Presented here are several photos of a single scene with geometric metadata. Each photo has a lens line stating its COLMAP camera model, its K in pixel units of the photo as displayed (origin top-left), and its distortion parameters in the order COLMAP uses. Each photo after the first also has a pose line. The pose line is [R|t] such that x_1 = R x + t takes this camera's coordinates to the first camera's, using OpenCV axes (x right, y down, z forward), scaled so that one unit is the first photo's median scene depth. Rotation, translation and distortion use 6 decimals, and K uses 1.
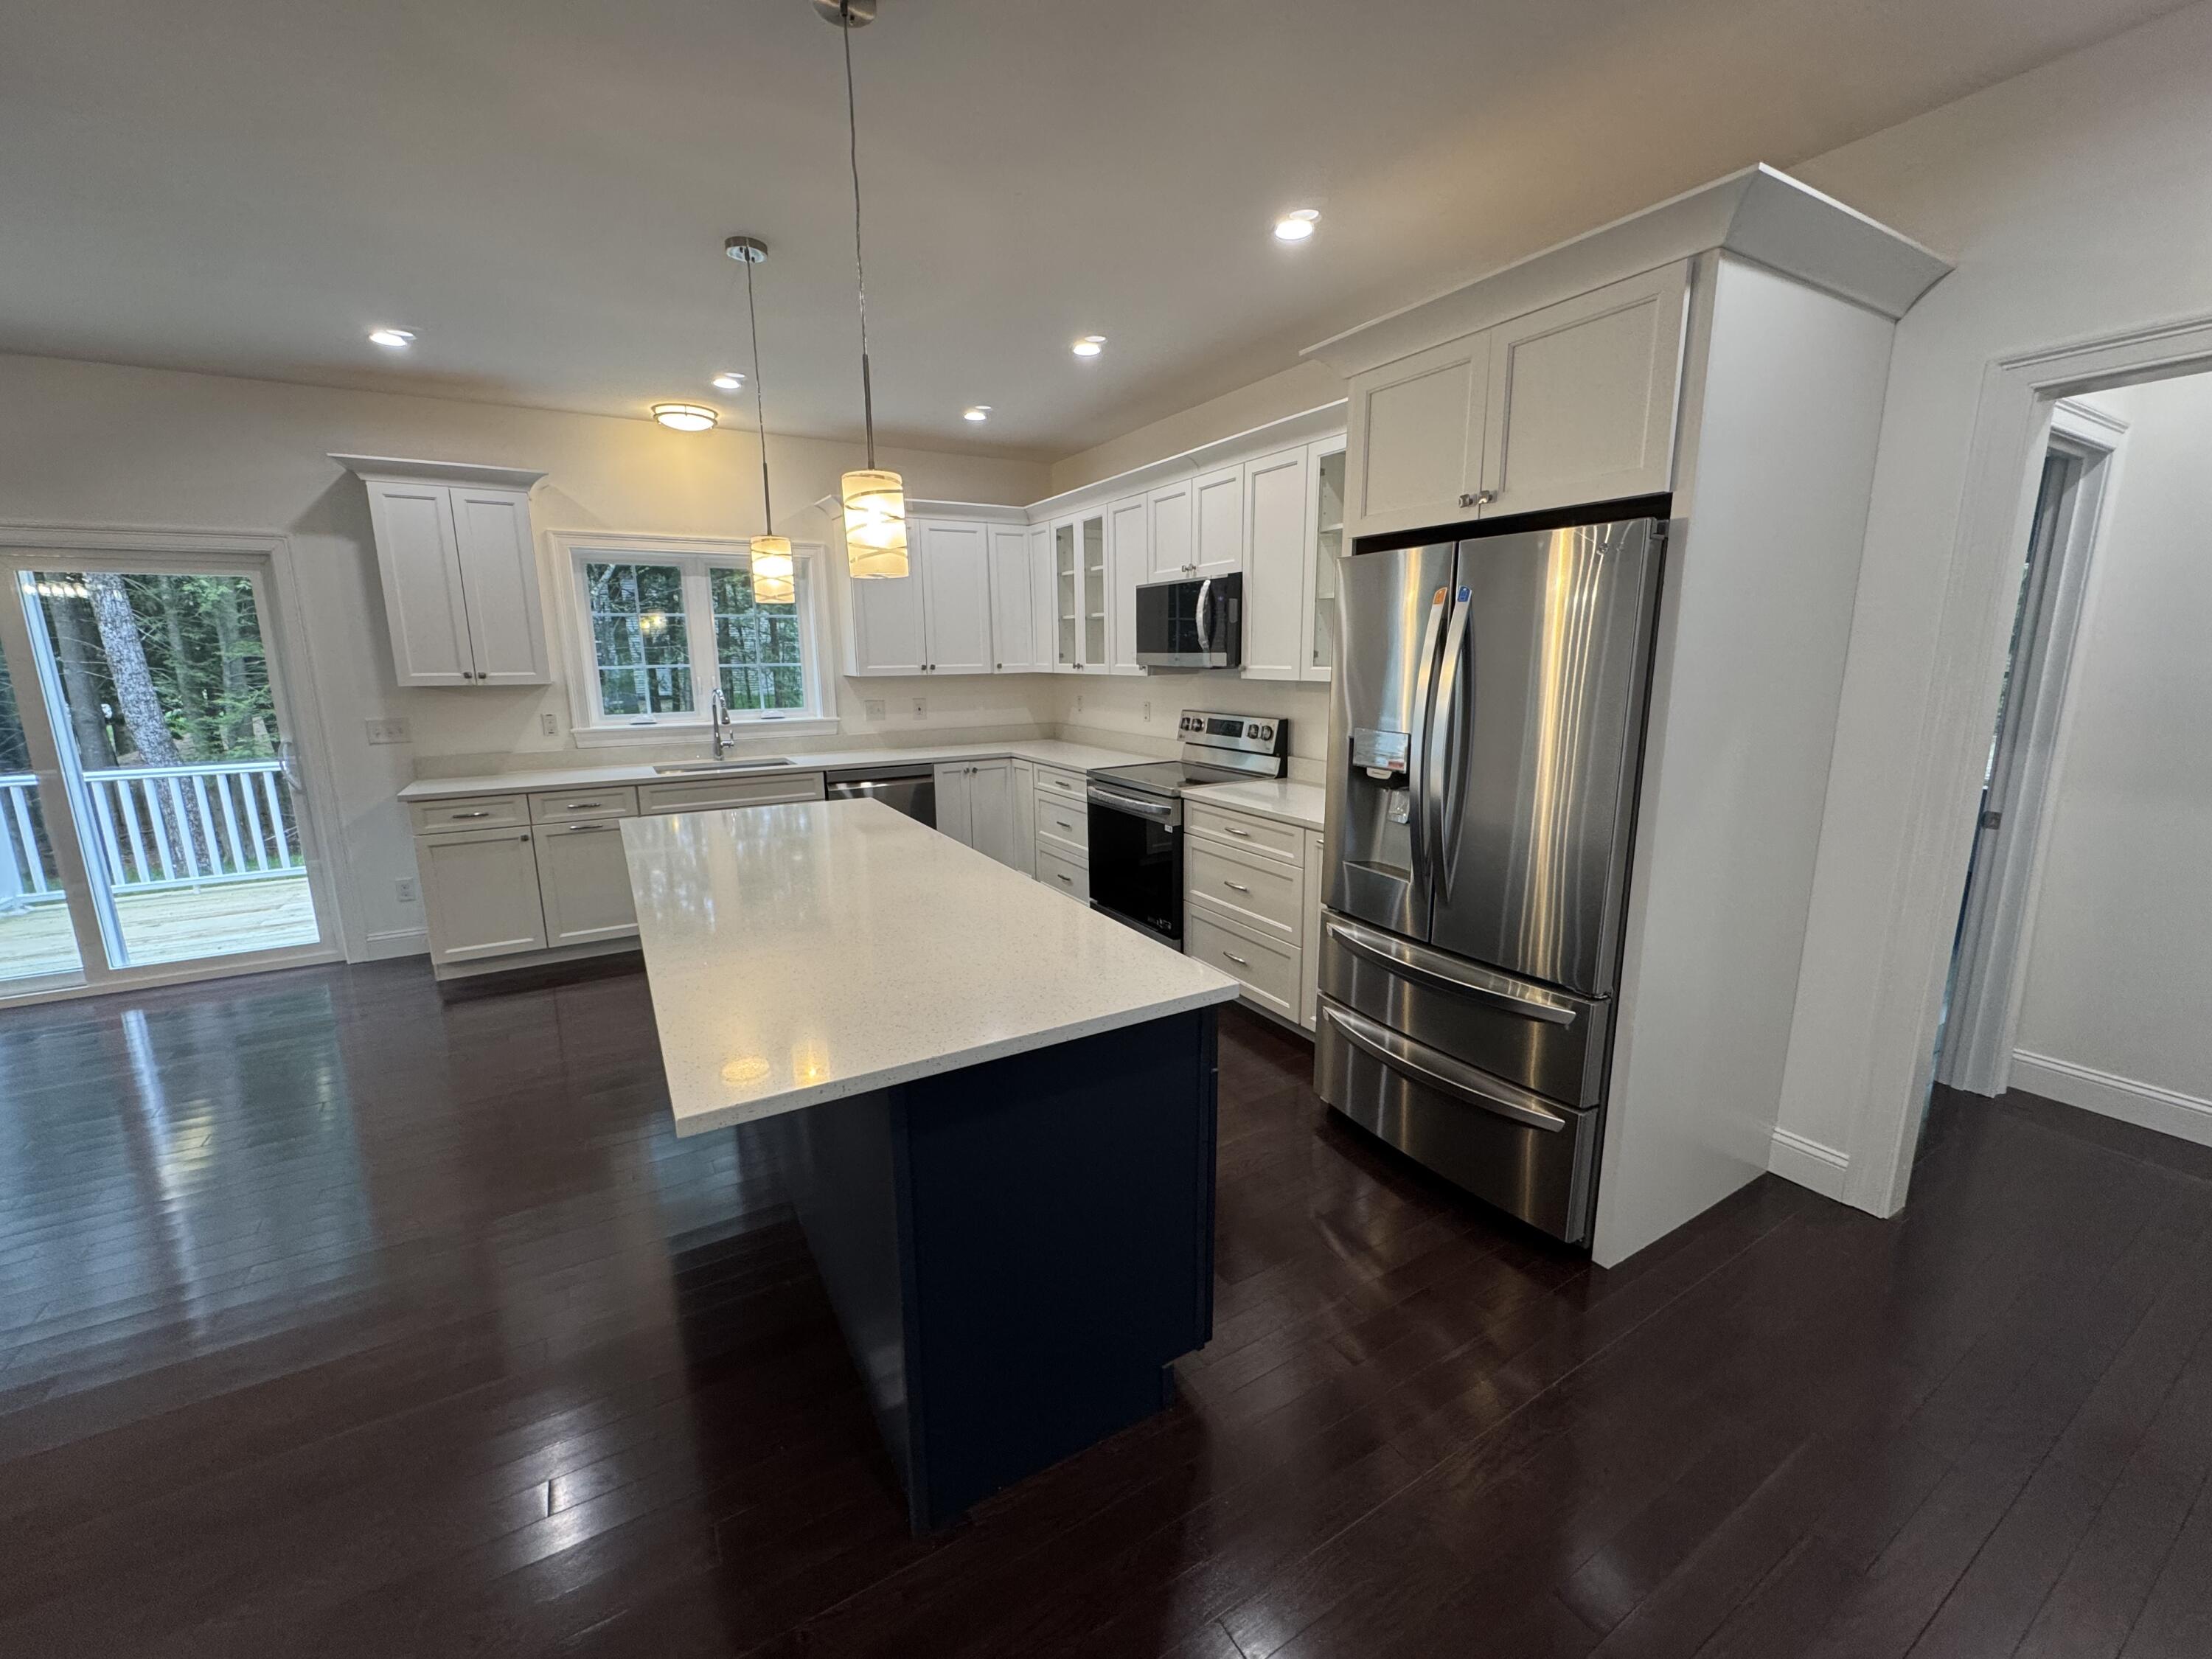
lens RADIAL K [[880.0, 0, 1106.8], [0, 880.0, 825.4], [0, 0, 1]] dist [-0.003135, 0.000206]
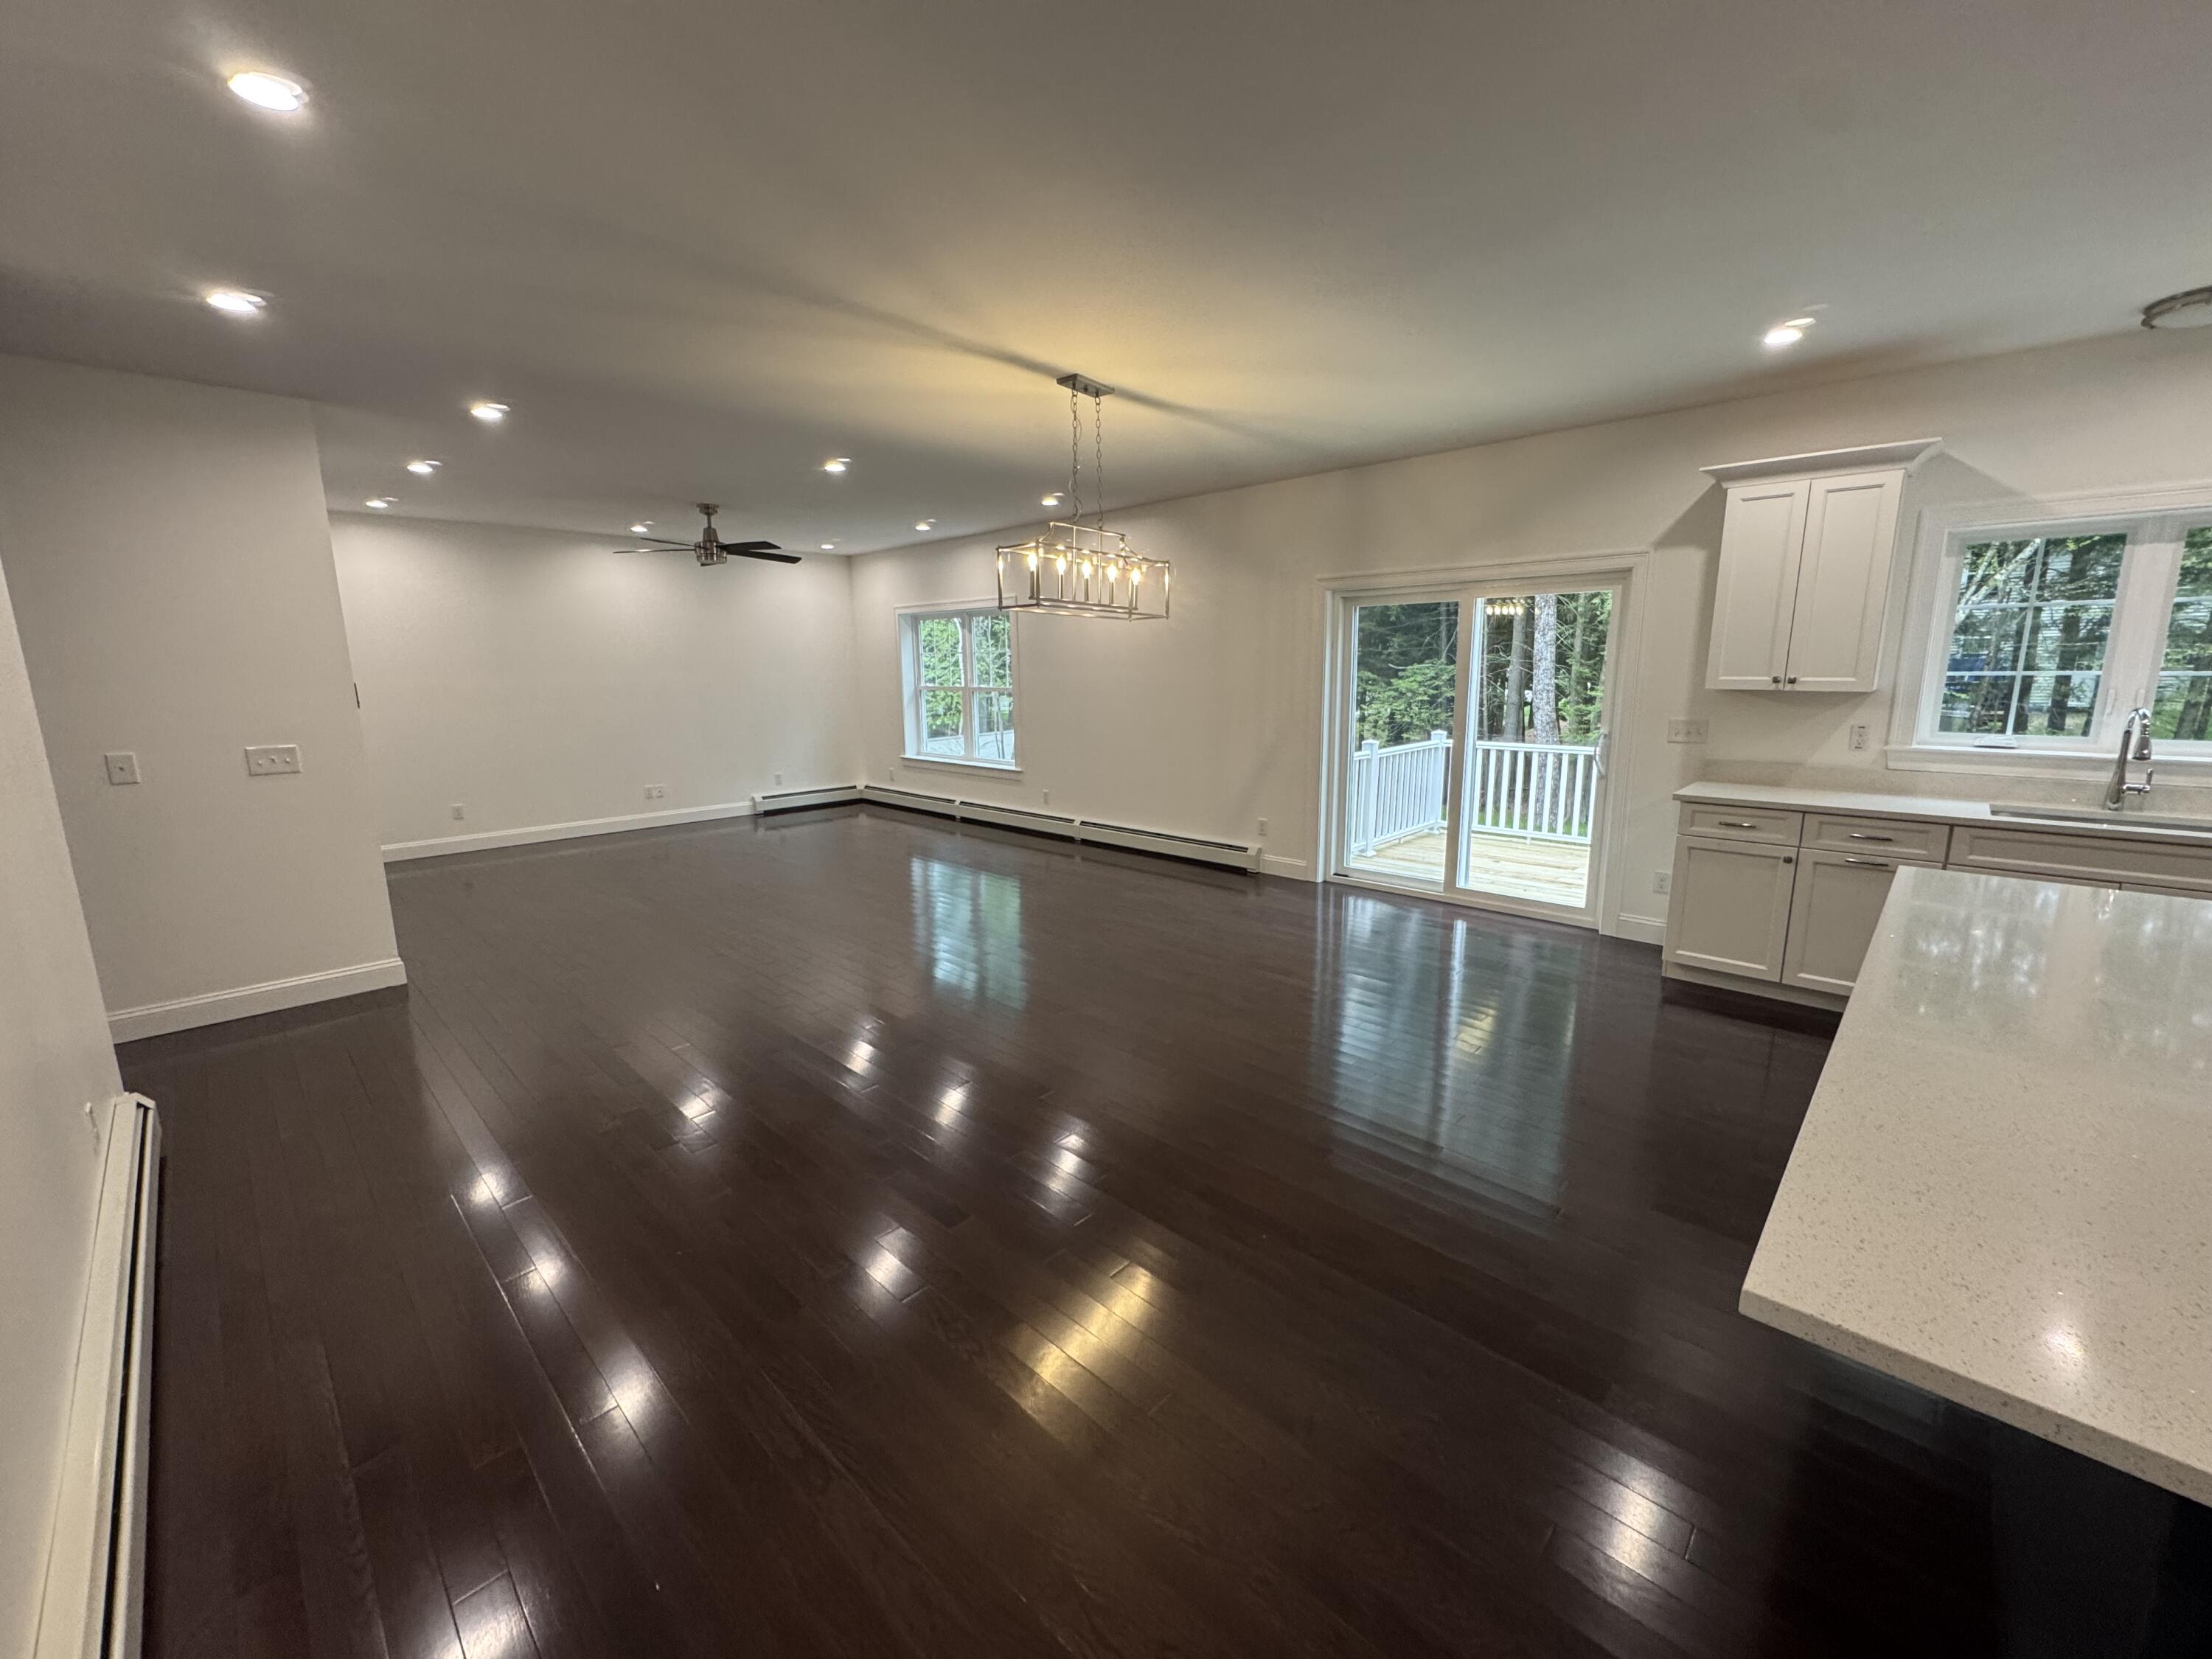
lens RADIAL K [[880.0, 0, 1107.3], [0, 880.0, 826.0], [0, 0, 1]] dist [-0.003135, 0.000206]
pose [[0.269556, 0.181159, -0.945791, 0.001678], [-0.178488, 0.974527, 0.135793, -0.016881], [0.946299, 0.132209, 0.295024, 0.058345]]
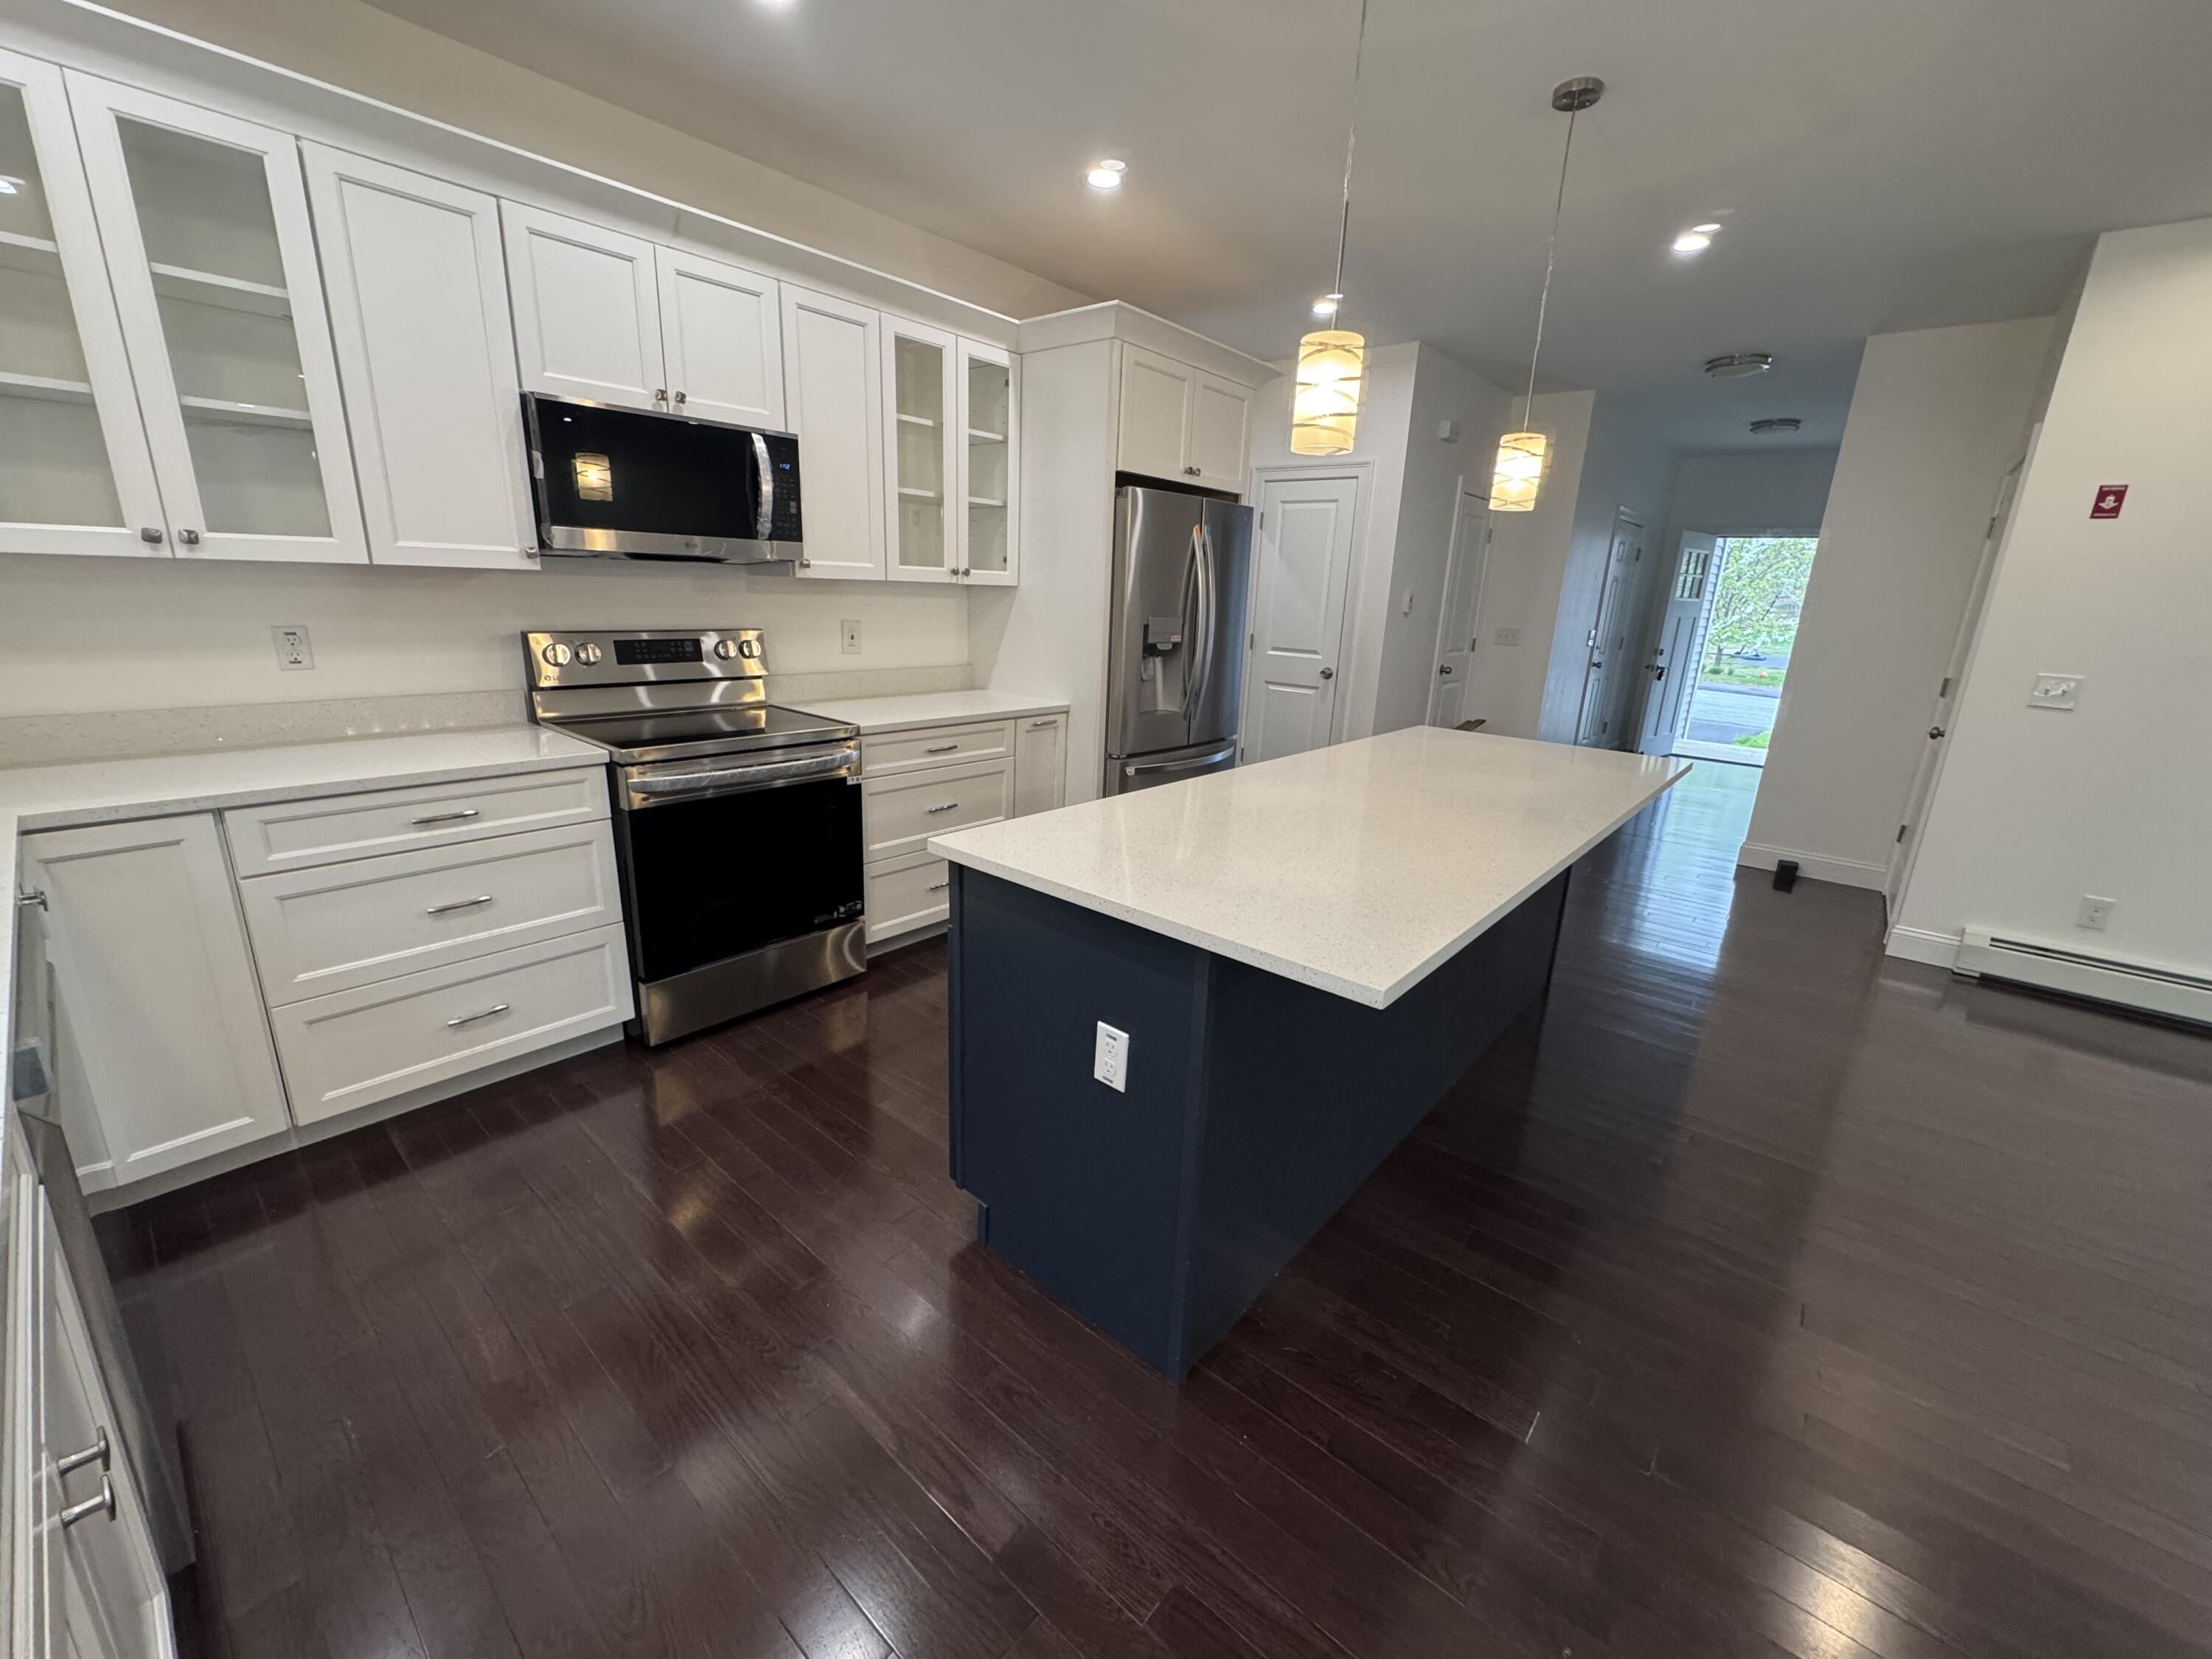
lens RADIAL K [[880.0, 0, 1109.2], [0, 880.0, 826.0], [0, 0, 1]] dist [-0.003135, 0.000206]
pose [[-0.328413, -0.254637, 0.909563, -0.641470], [0.147867, 0.937241, 0.315776, -0.151999], [-0.932888, 0.238199, -0.270150, 0.922545]]
